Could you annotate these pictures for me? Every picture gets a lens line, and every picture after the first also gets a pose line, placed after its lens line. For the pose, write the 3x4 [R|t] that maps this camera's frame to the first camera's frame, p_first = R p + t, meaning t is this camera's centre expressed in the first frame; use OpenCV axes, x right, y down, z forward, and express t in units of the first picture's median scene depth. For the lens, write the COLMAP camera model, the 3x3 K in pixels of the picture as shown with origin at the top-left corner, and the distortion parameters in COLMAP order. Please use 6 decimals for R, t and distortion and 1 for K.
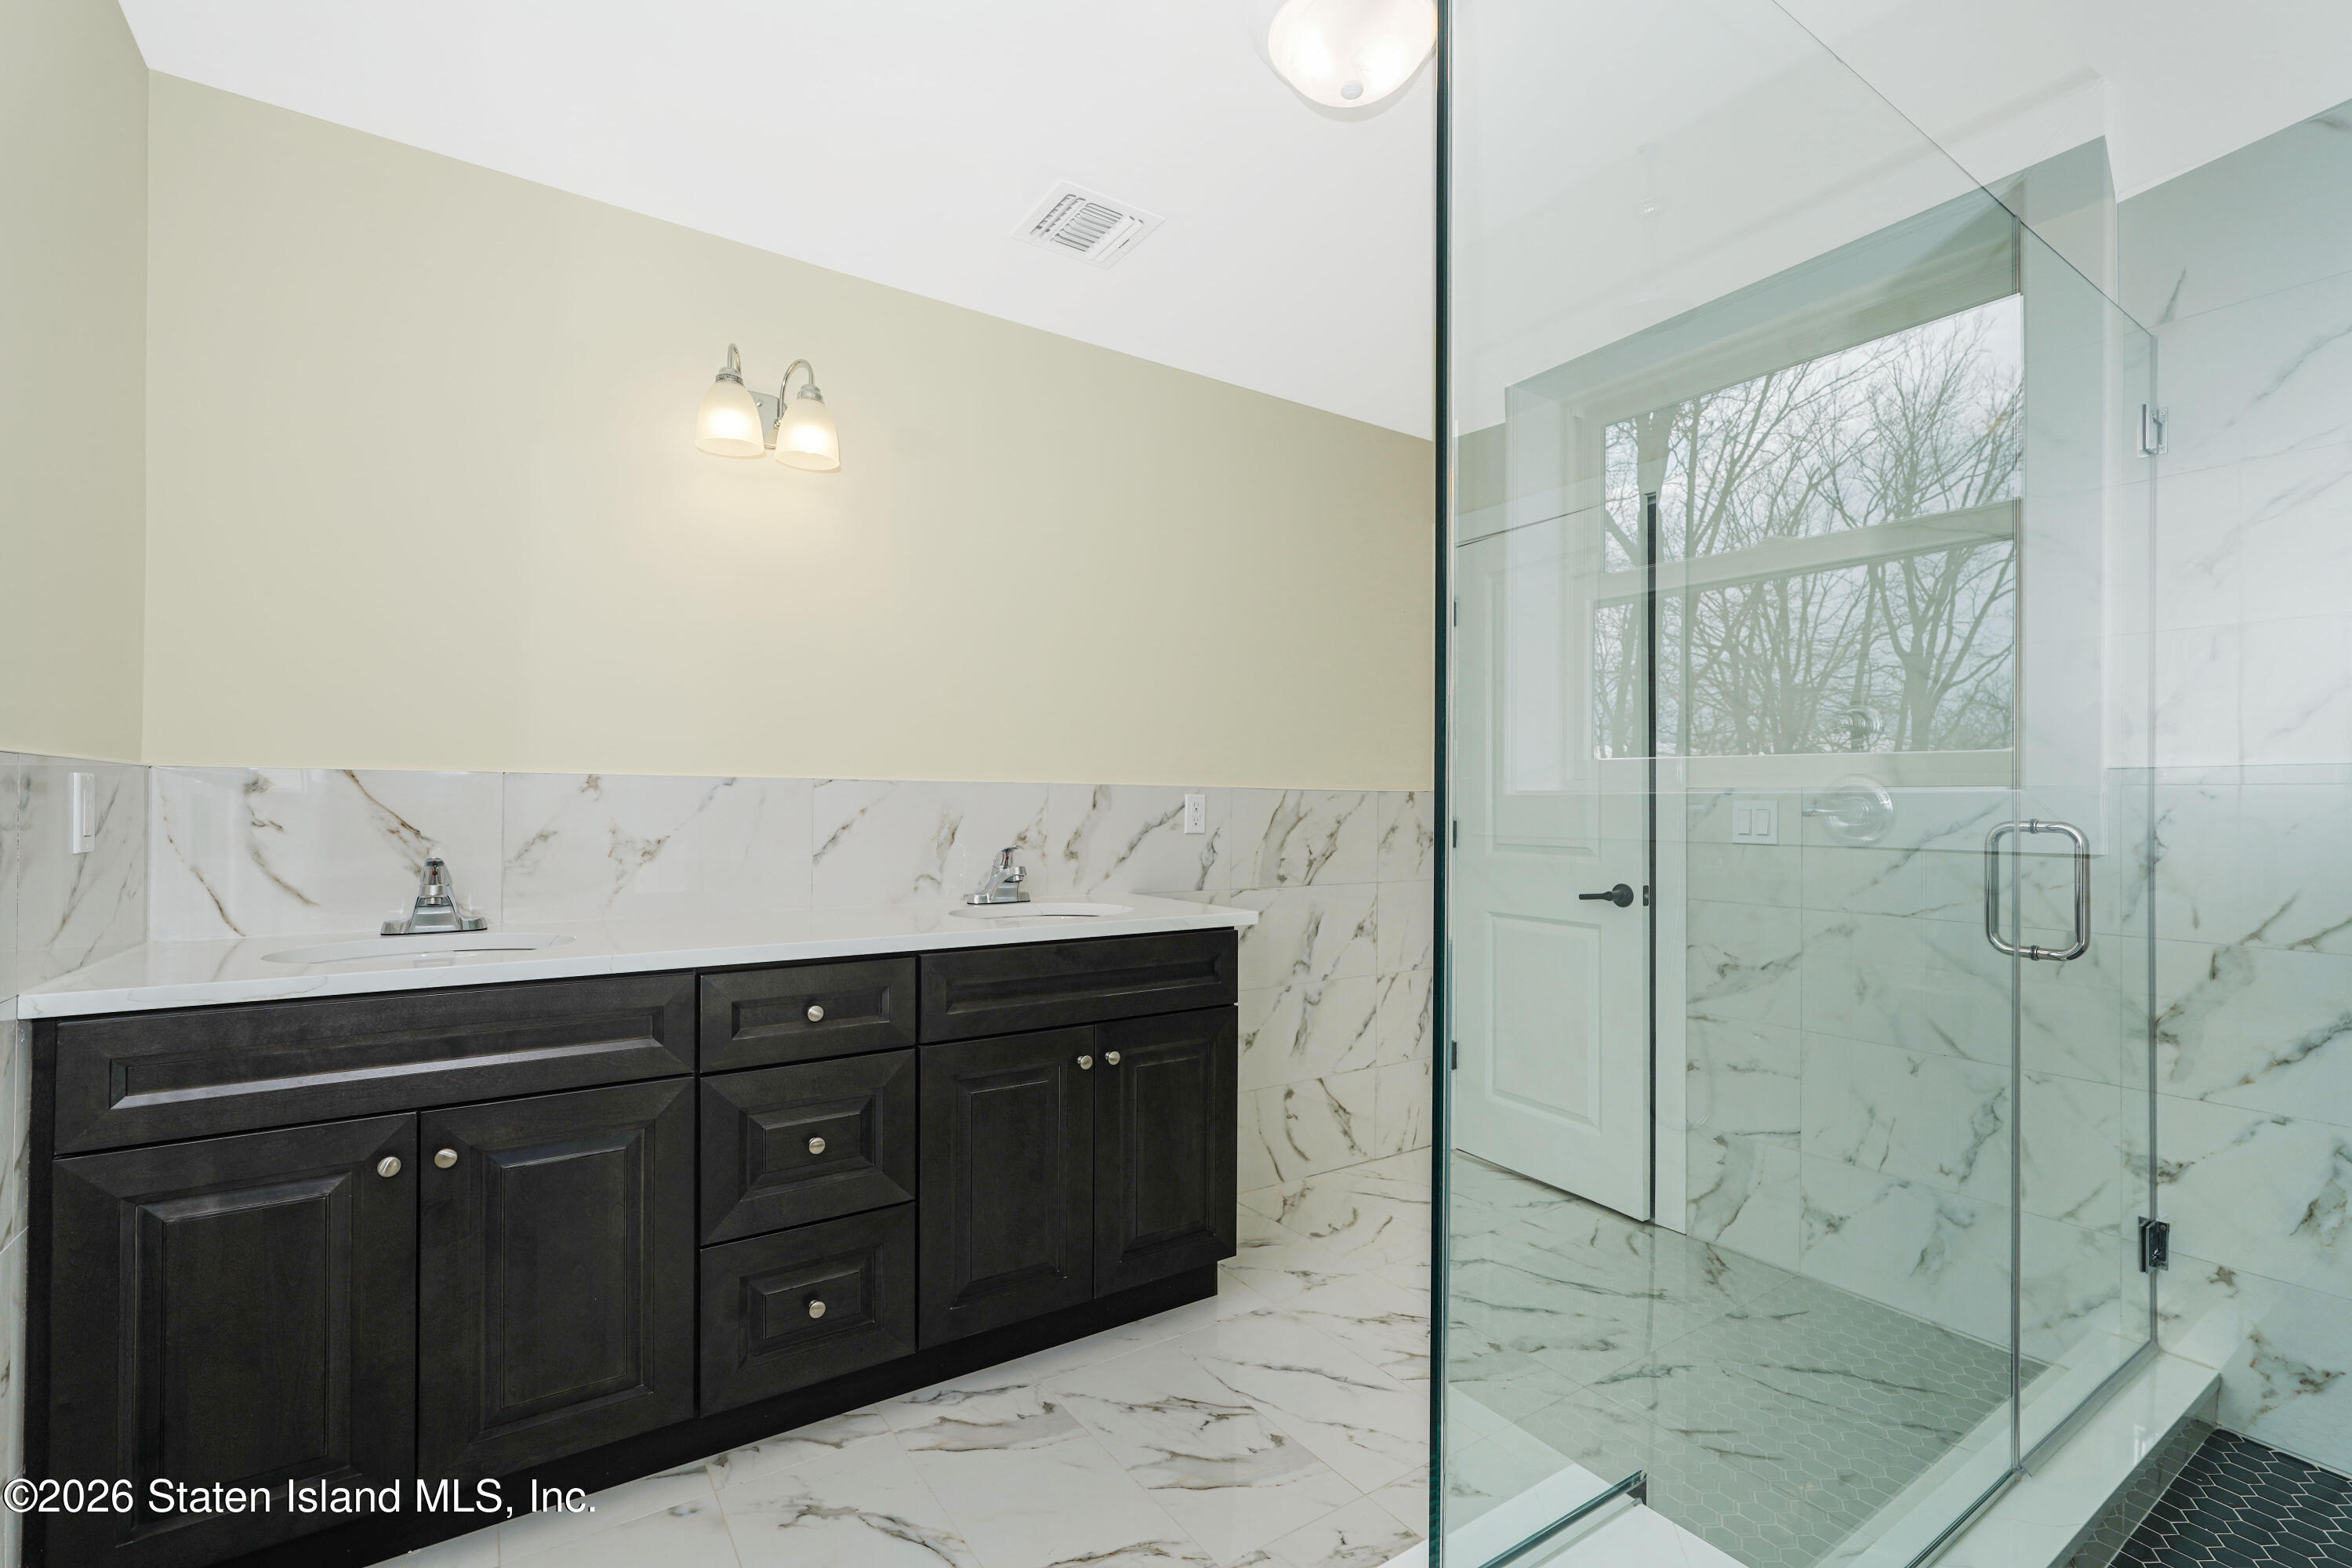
lens RADIAL K [[1046.5, 0, 1177.3], [0, 1046.5, 801.3], [0, 0, 1]] dist [-0.004249, 0.002462]
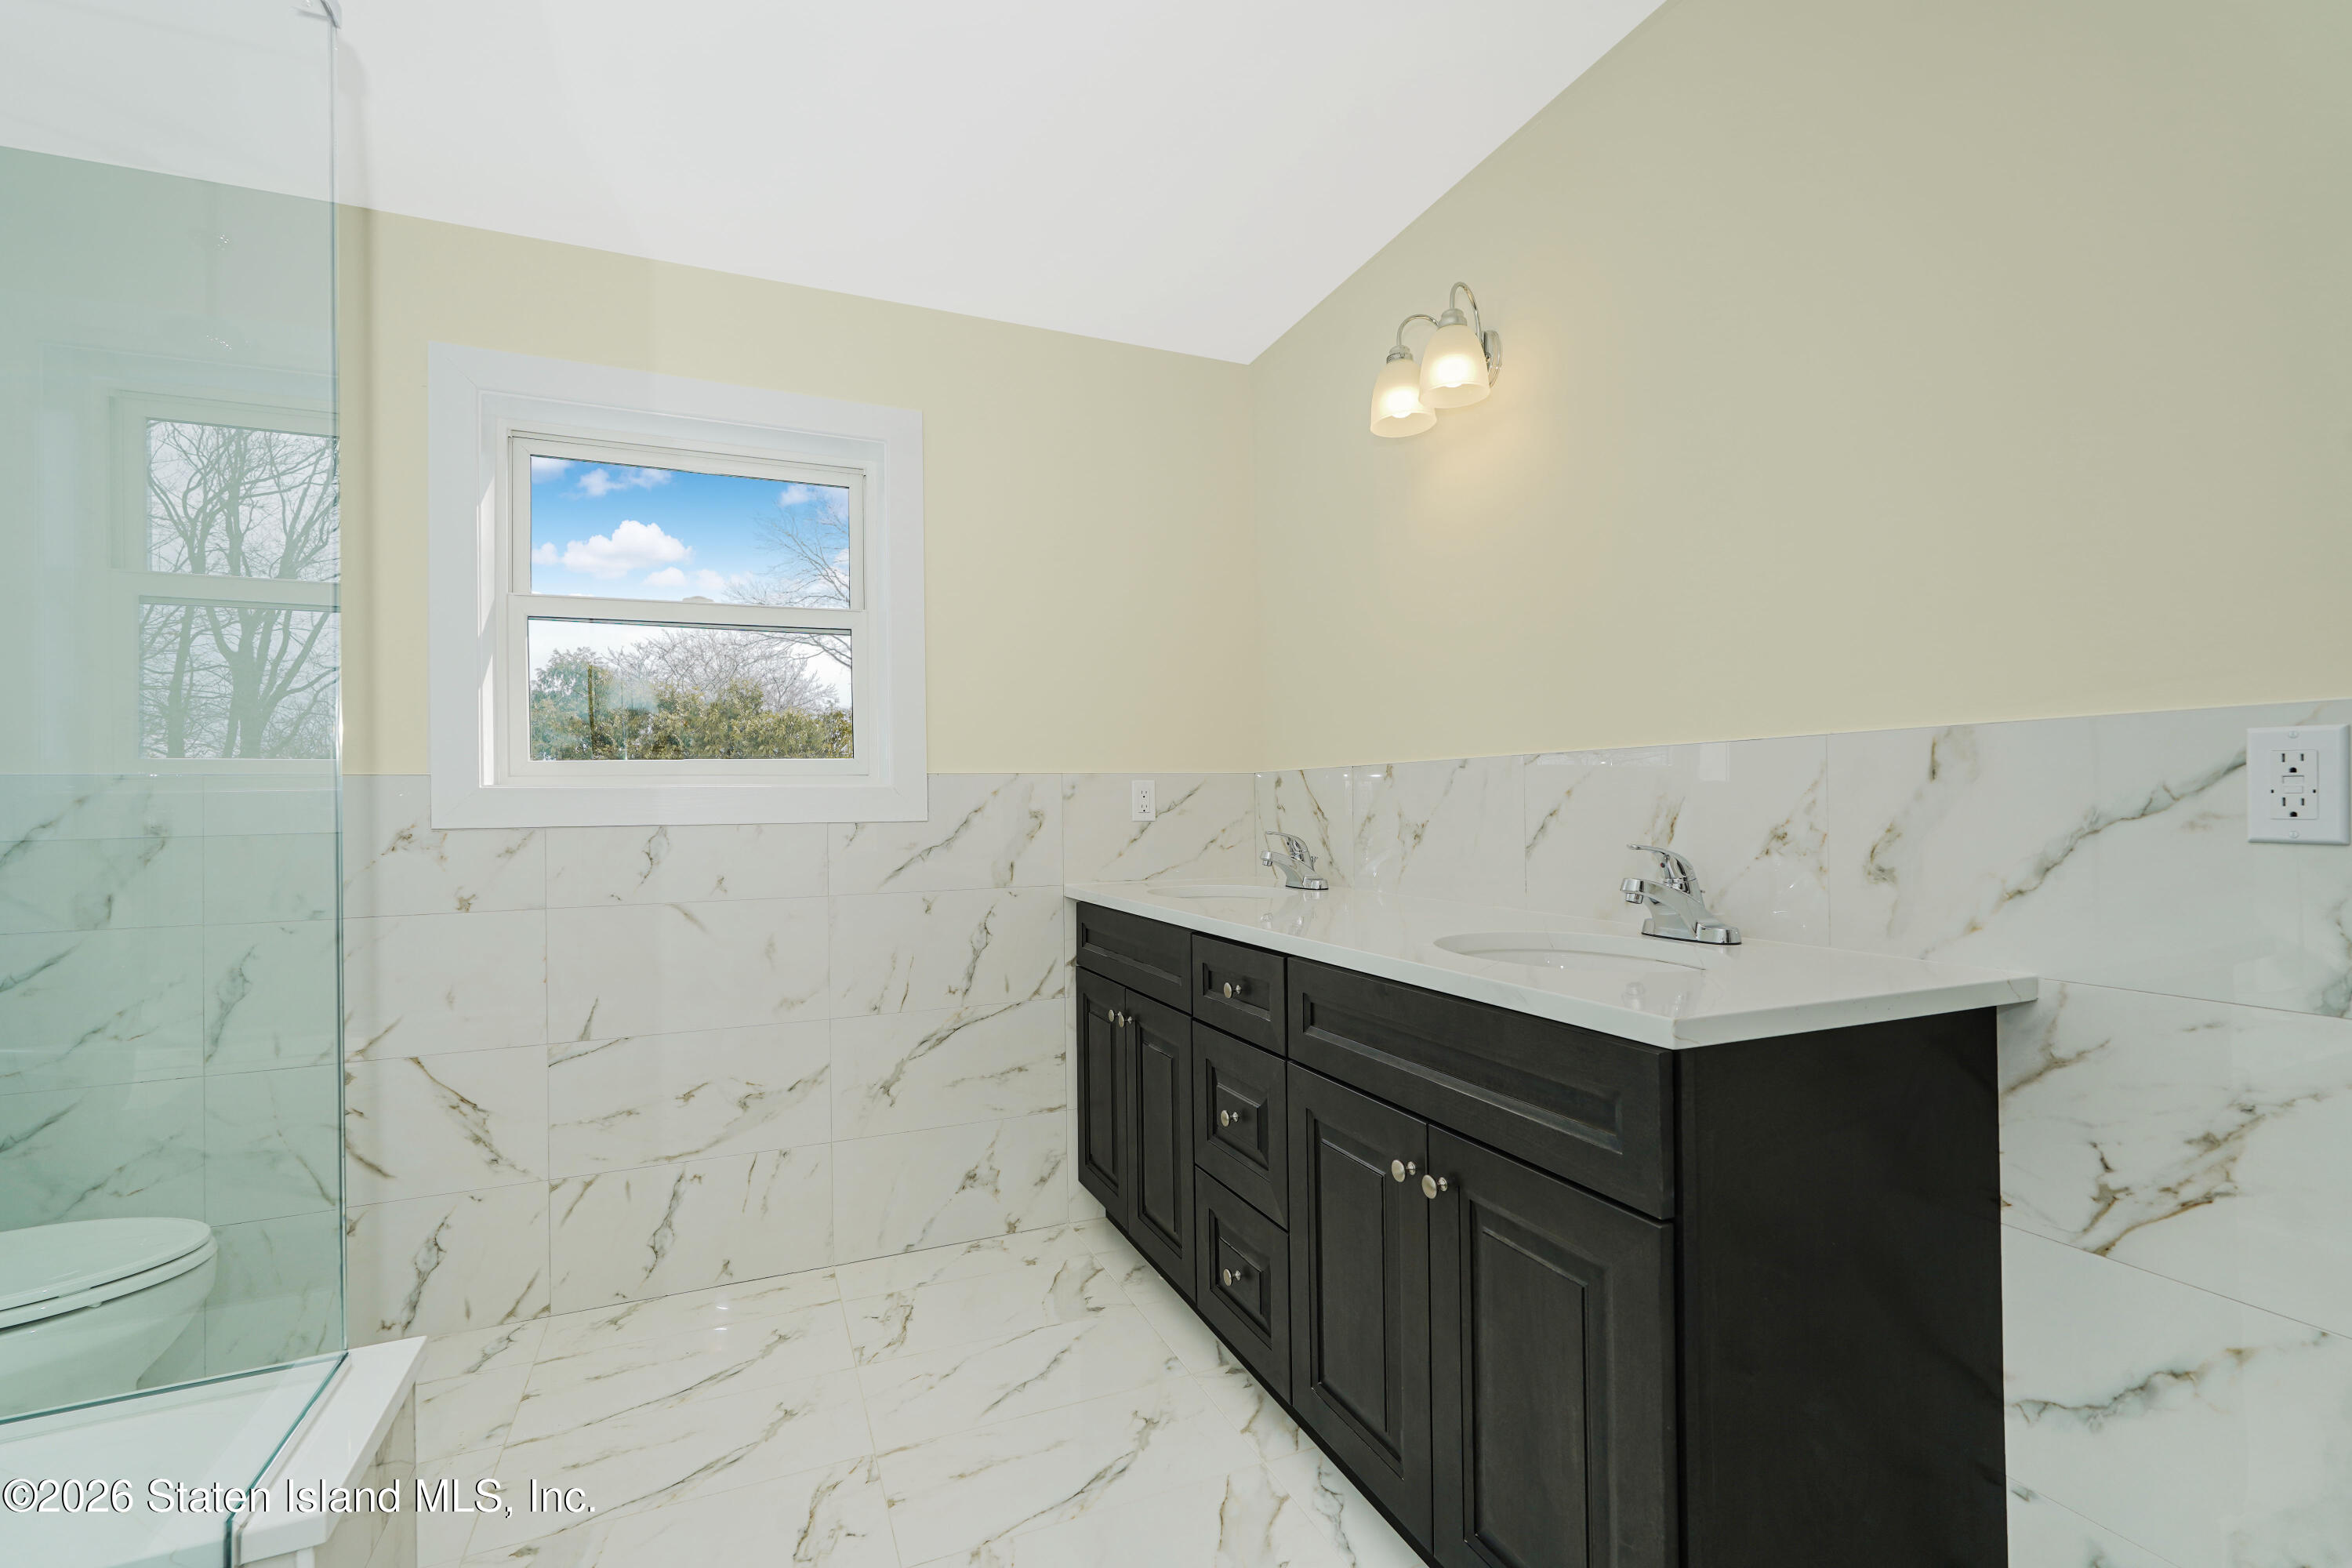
lens RADIAL K [[1046.5, 0, 1172.6], [0, 1046.5, 790.5], [0, 0, 1]] dist [-0.004249, 0.002462]
pose [[-0.199530, -0.015761, -0.979765, 0.546095], [0.016271, 0.999680, -0.019395, 0.018972], [0.979757, -0.019811, -0.199210, 0.920296]]
